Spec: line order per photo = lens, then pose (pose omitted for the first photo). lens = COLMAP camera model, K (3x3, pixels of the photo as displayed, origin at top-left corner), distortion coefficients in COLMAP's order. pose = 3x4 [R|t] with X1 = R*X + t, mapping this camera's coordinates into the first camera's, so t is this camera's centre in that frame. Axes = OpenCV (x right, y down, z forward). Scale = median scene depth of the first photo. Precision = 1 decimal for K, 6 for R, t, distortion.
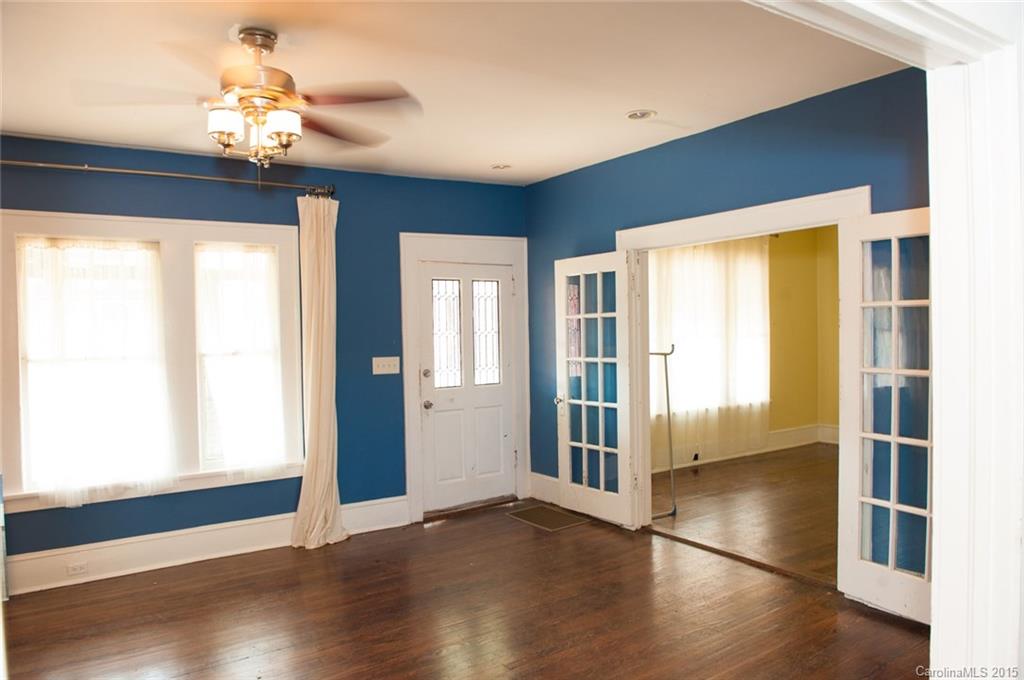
lens RADIAL K [[692.1, 0, 510.9], [0, 692.1, 343.8], [0, 0, 1]] dist [-0.042951, -0.001475]
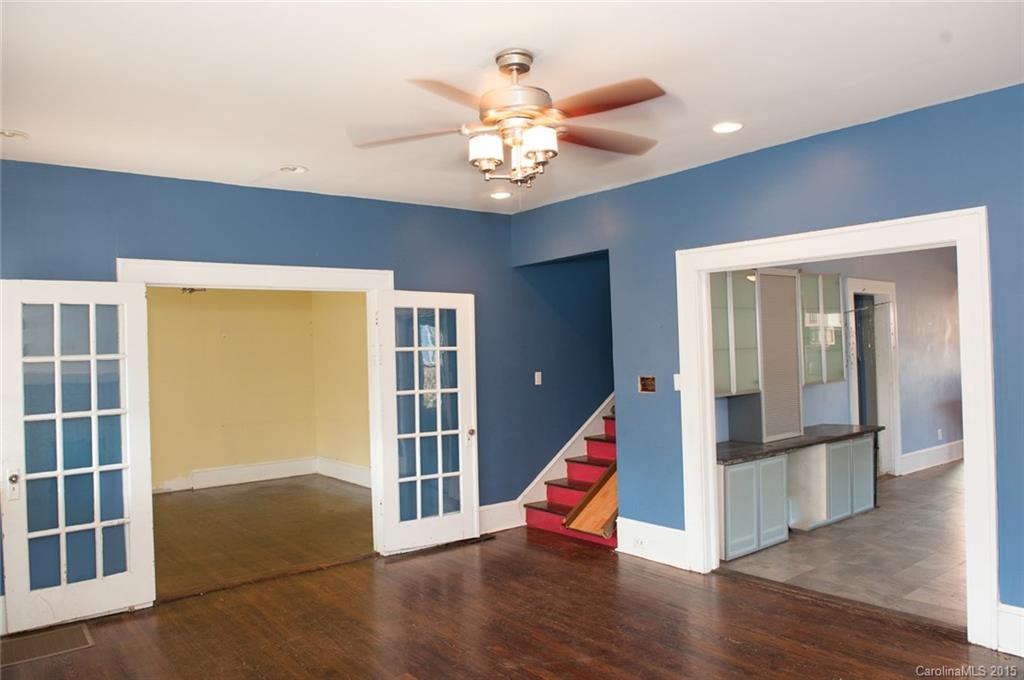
lens RADIAL K [[692.1, 0, 510.9], [0, 692.1, 343.8], [0, 0, 1]] dist [-0.042951, -0.001475]
pose [[-0.046707, 0.037108, 0.998219, -0.692670], [0.056208, 0.997824, -0.034464, -0.002356], [-0.997326, 0.054499, -0.048691, 0.566982]]
